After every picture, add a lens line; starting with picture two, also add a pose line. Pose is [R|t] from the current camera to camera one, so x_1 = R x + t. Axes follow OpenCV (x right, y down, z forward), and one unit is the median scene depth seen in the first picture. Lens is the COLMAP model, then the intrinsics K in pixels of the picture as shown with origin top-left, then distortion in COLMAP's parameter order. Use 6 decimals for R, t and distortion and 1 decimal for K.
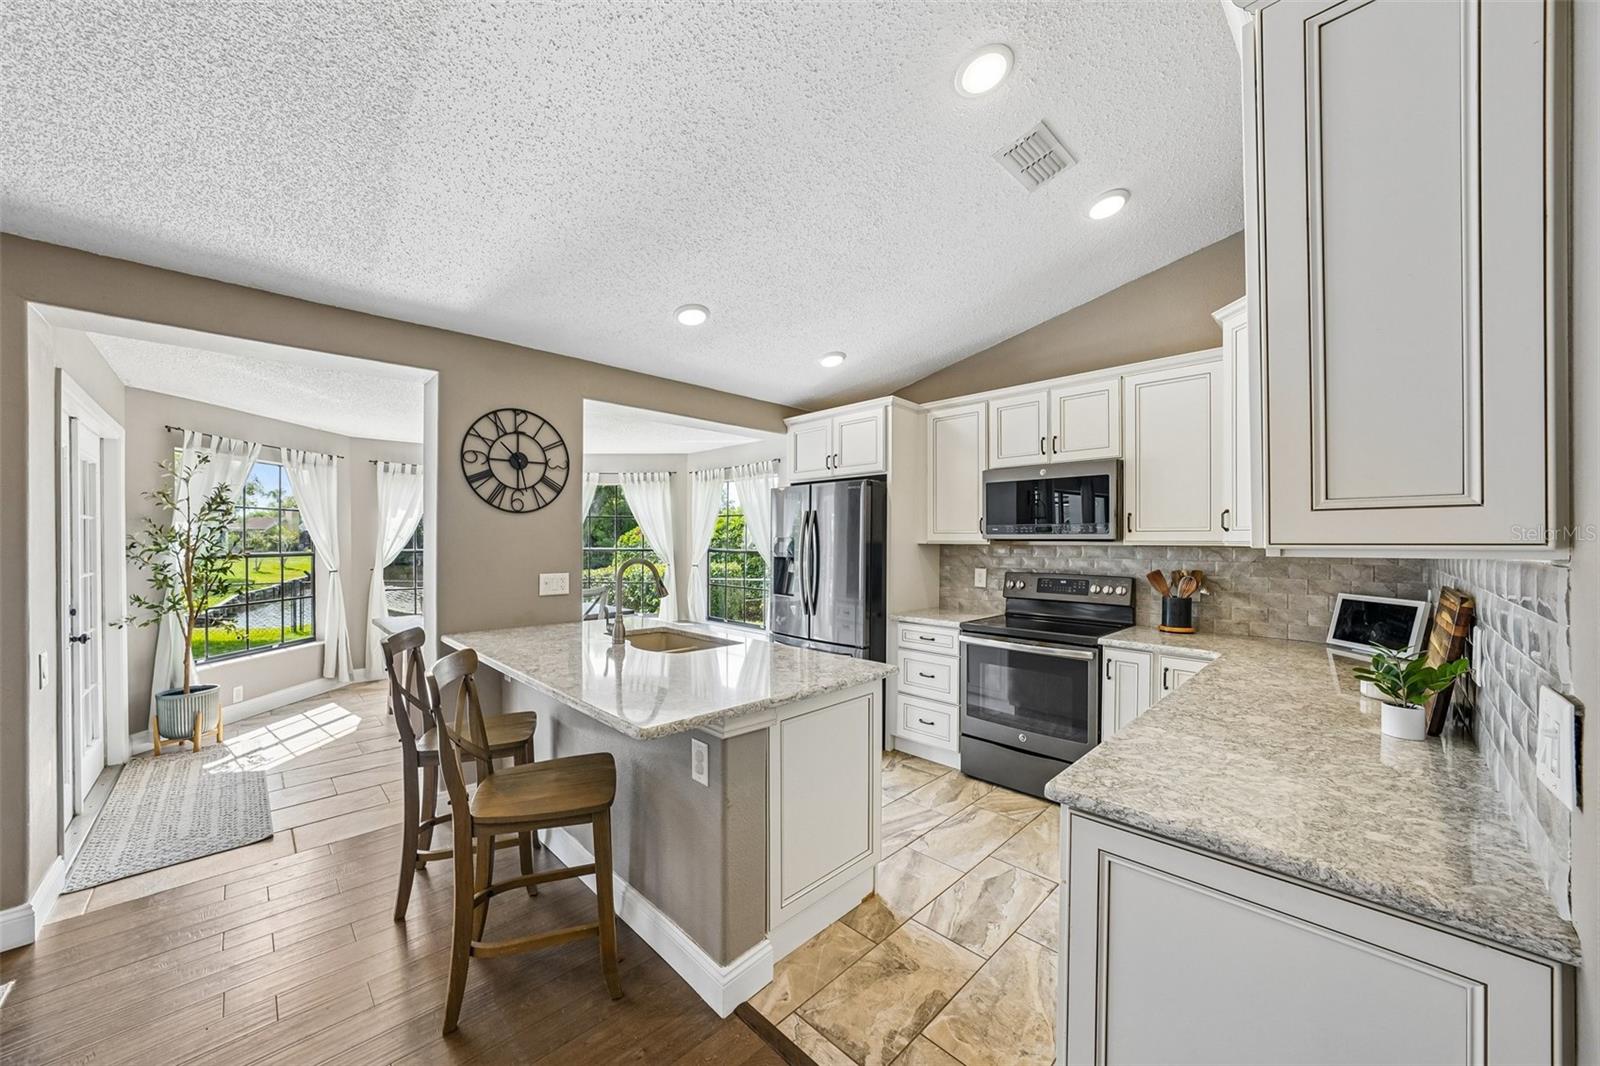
lens RADIAL K [[577.4, 0, 789.3], [0, 577.4, 539.6], [0, 0, 1]] dist [-0.023180, 0.002620]
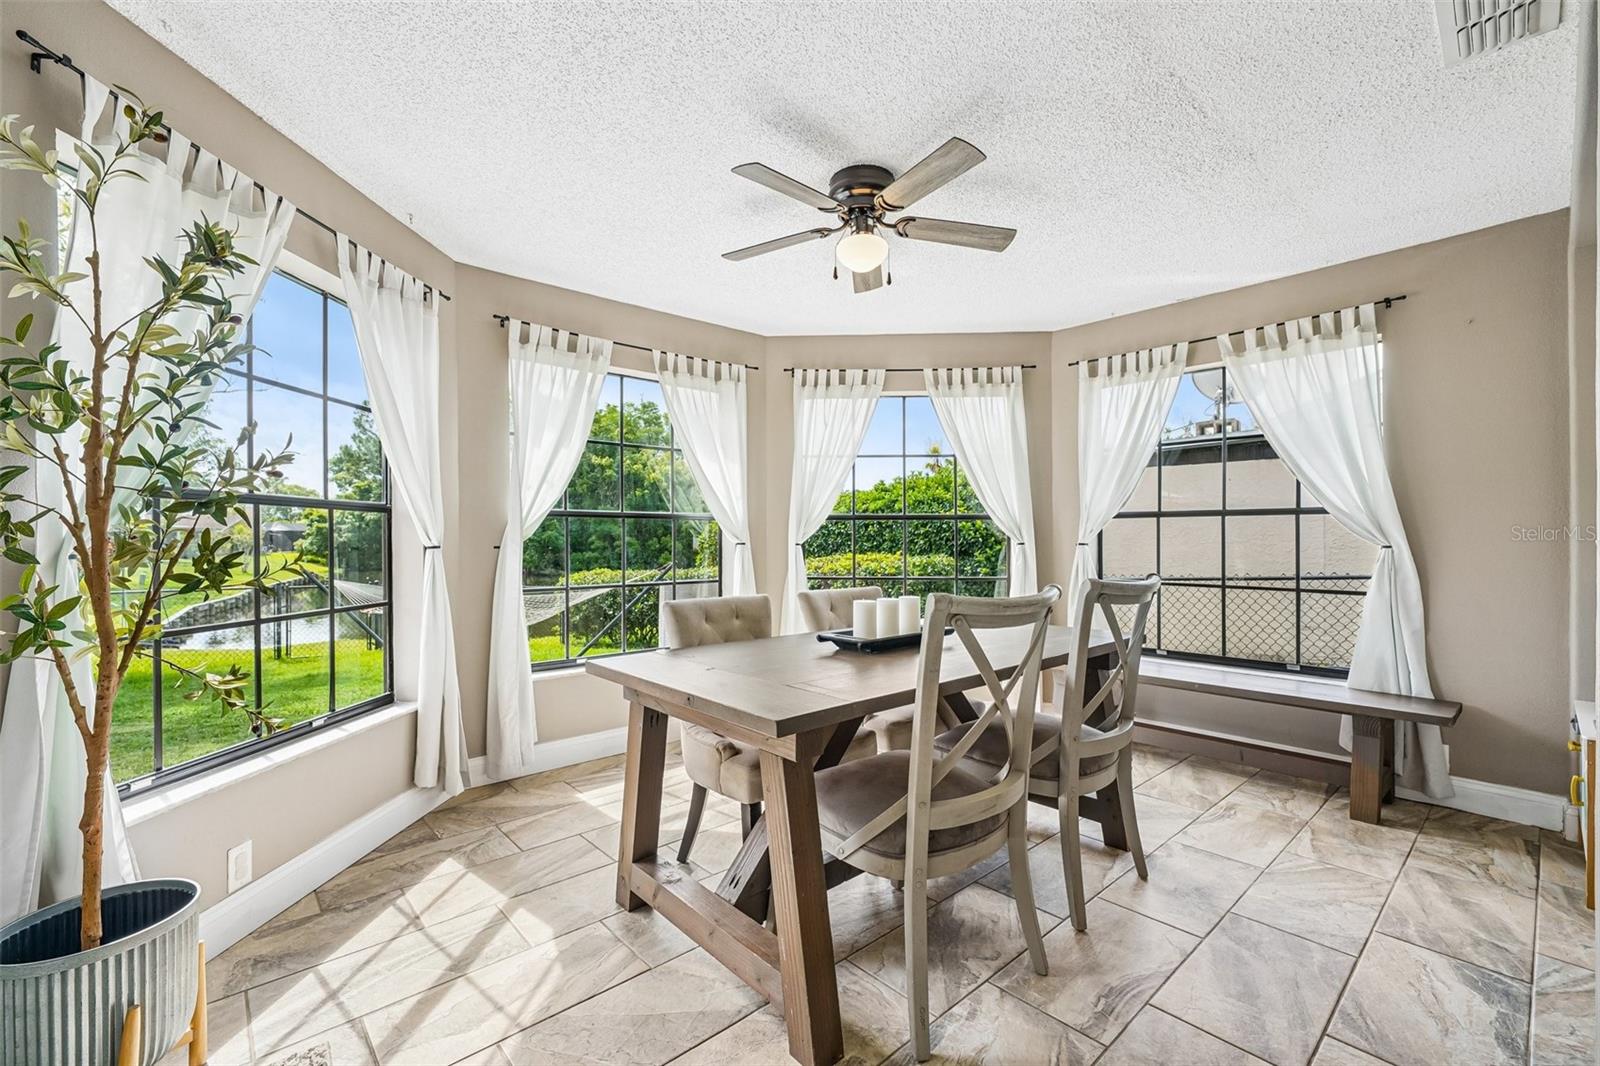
lens RADIAL K [[674.3, 0, 785.6], [0, 674.3, 541.5], [0, 0, 1]] dist [-0.005106, 0.000139]
pose [[0.998937, -0.001984, -0.046050, -0.798719], [0.002057, 0.999997, 0.001548, 0.082550], [0.046047, -0.001641, 0.998938, 0.771958]]
